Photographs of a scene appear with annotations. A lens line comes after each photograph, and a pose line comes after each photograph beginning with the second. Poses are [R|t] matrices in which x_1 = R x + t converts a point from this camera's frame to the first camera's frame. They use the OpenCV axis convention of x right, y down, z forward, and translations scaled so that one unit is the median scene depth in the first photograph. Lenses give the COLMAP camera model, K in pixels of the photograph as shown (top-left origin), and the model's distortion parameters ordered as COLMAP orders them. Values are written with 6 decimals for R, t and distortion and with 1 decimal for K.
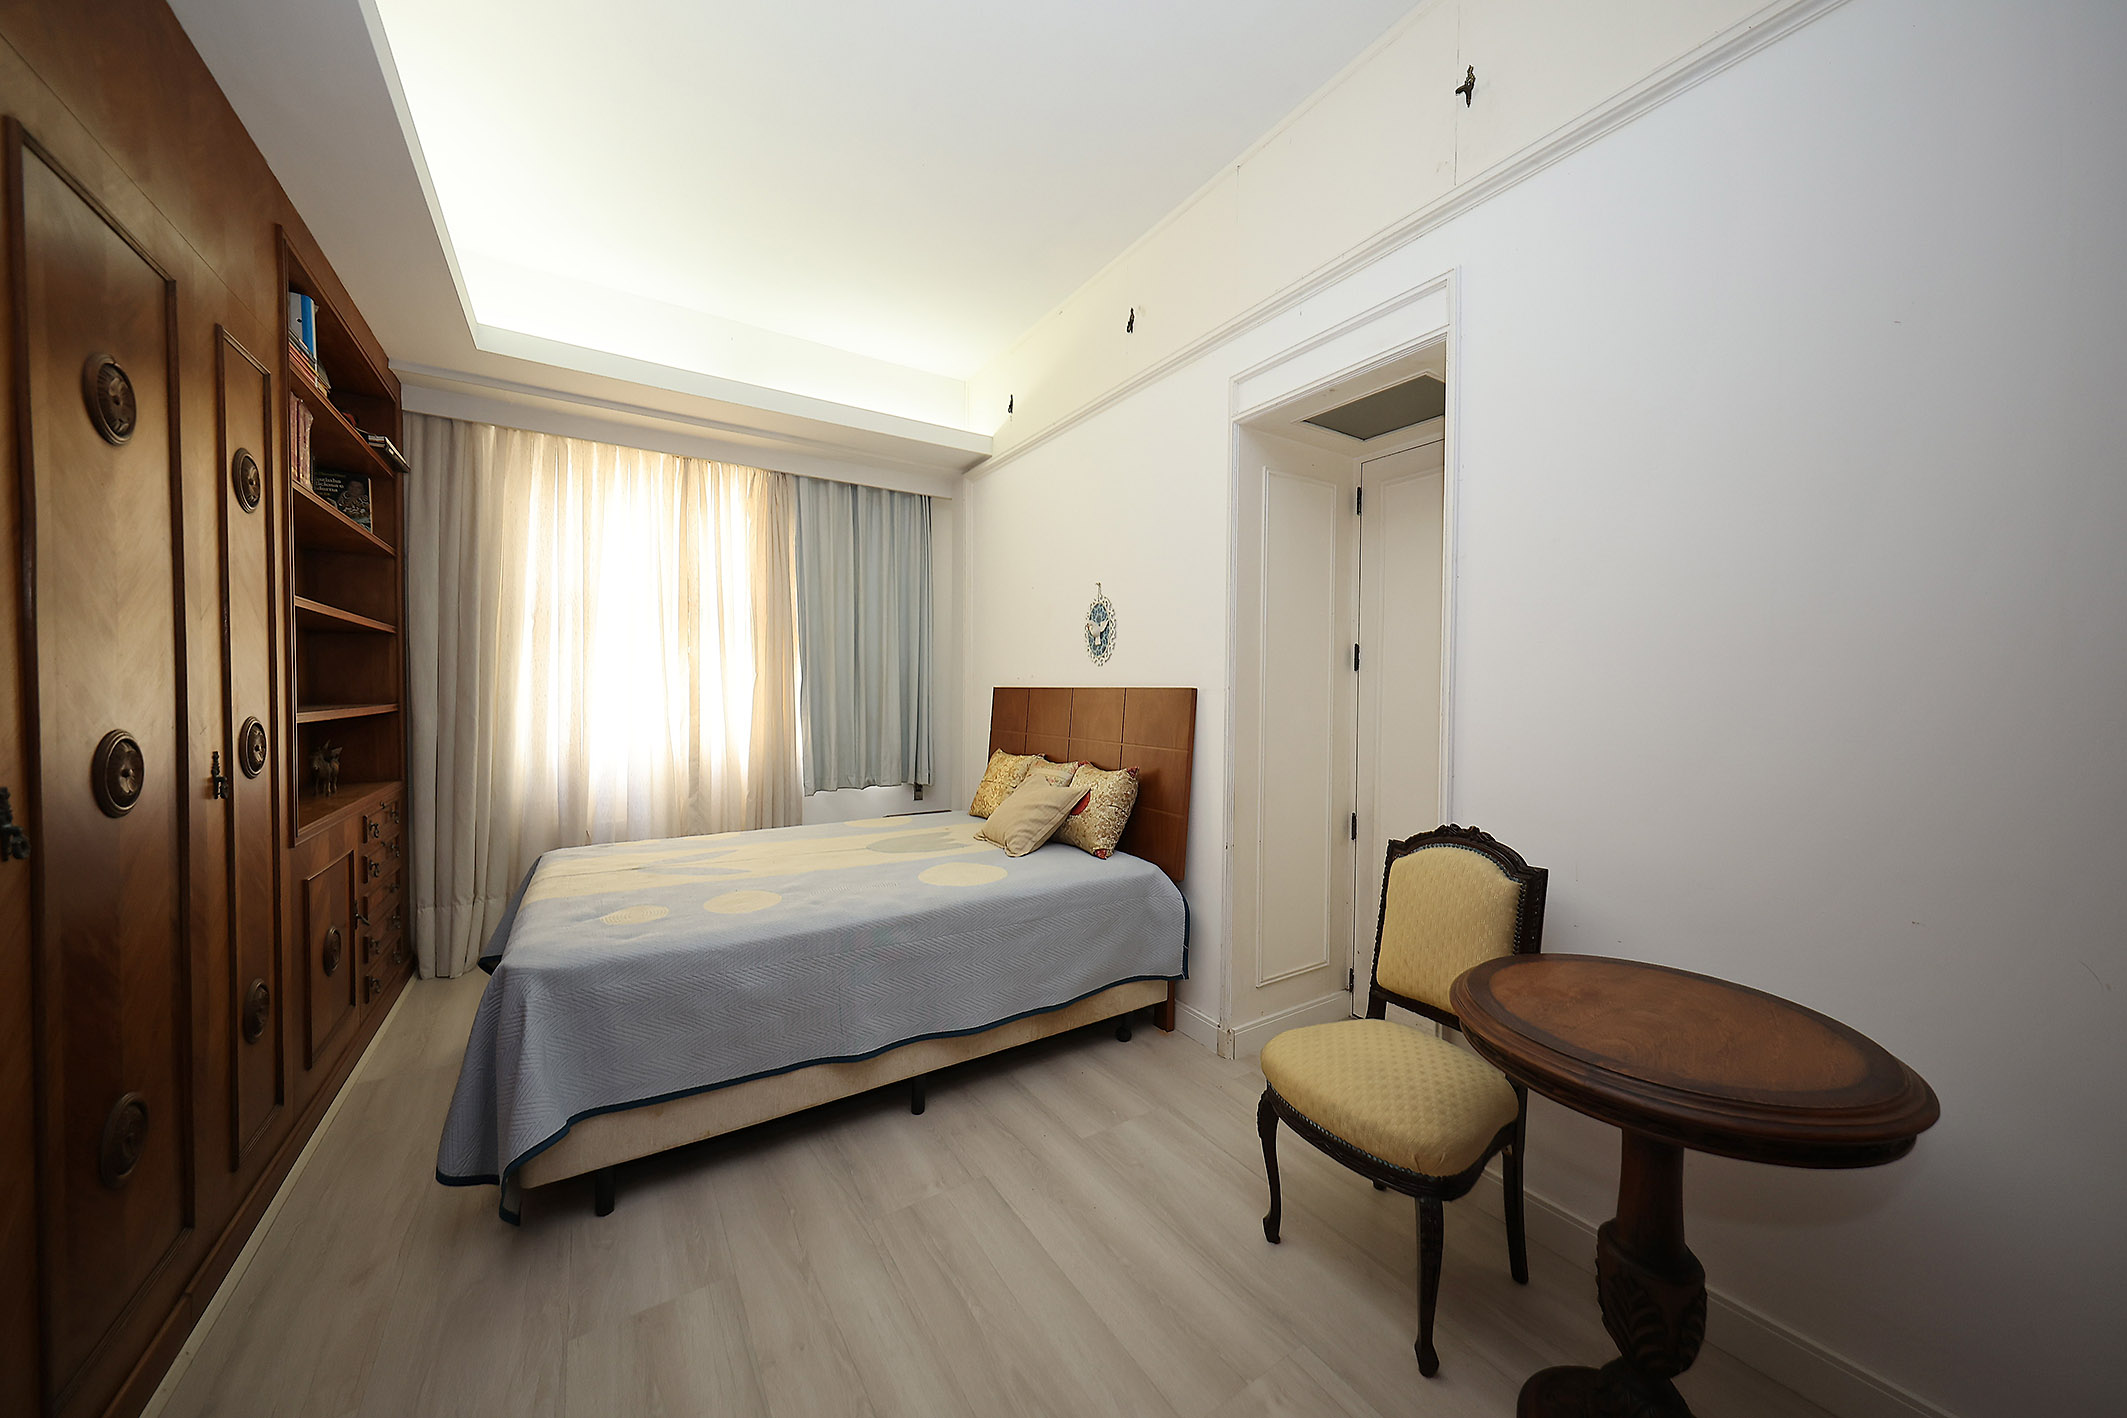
lens RADIAL K [[710.6, 0, 1060.8], [0, 710.6, 704.2], [0, 0, 1]] dist [0.002868, 0.000041]
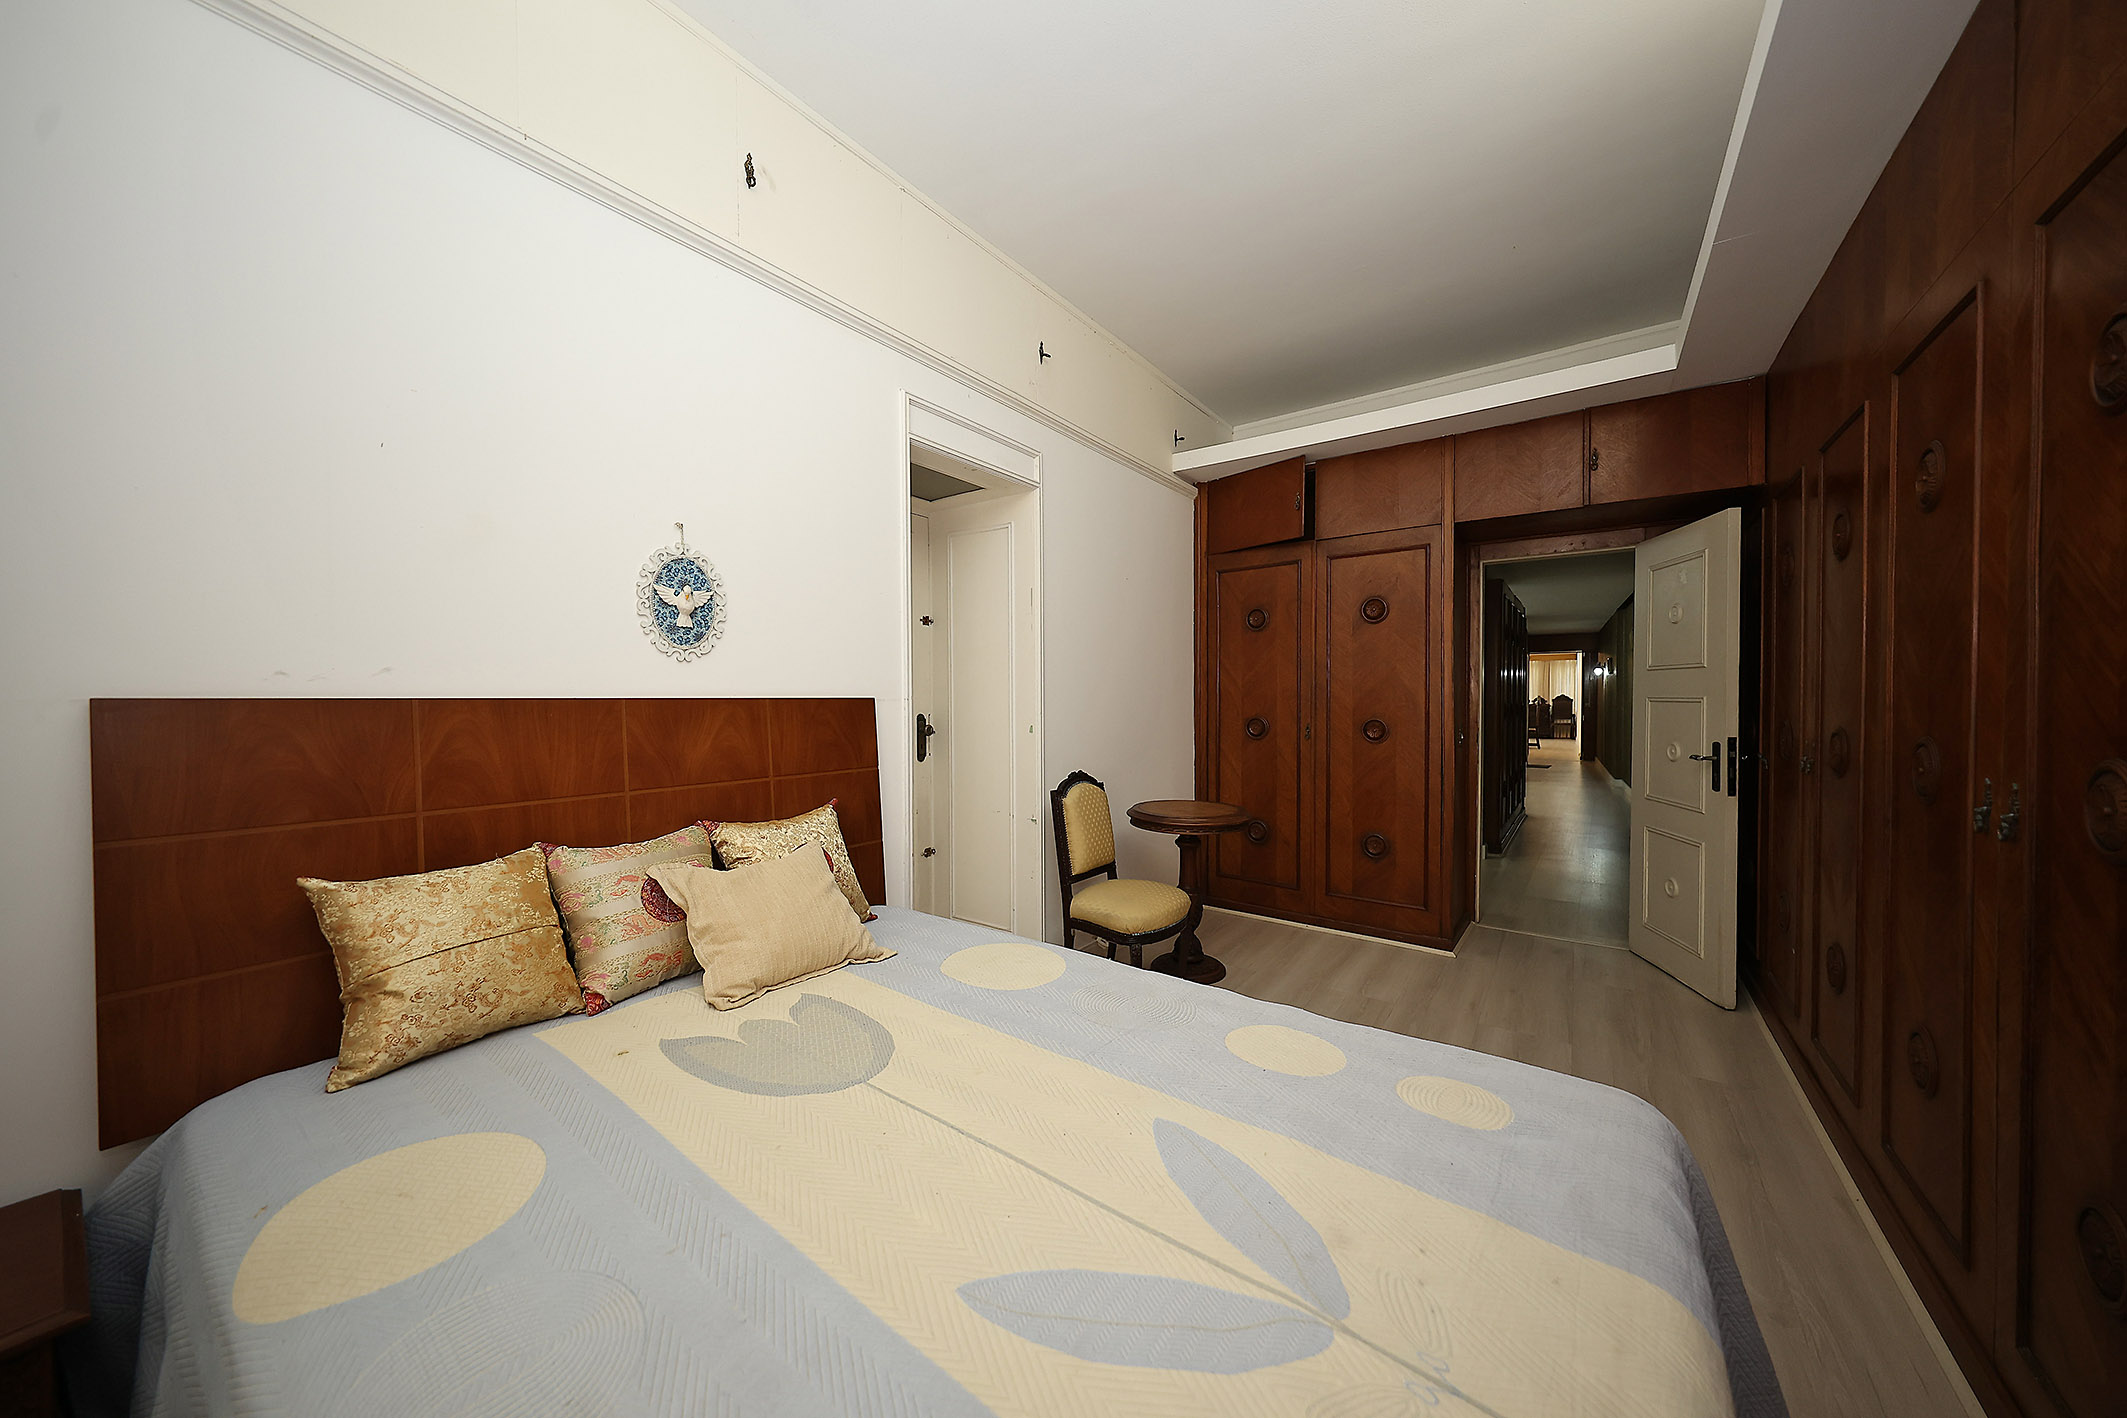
lens RADIAL K [[710.6, 0, 1051.3], [0, 710.6, 705.5], [0, 0, 1]] dist [0.002868, 0.000041]
pose [[-0.330351, -0.014058, 0.943753, -0.514646], [0.017614, 0.999623, 0.021056, -0.019953], [-0.943694, 0.023580, -0.329979, 0.748525]]
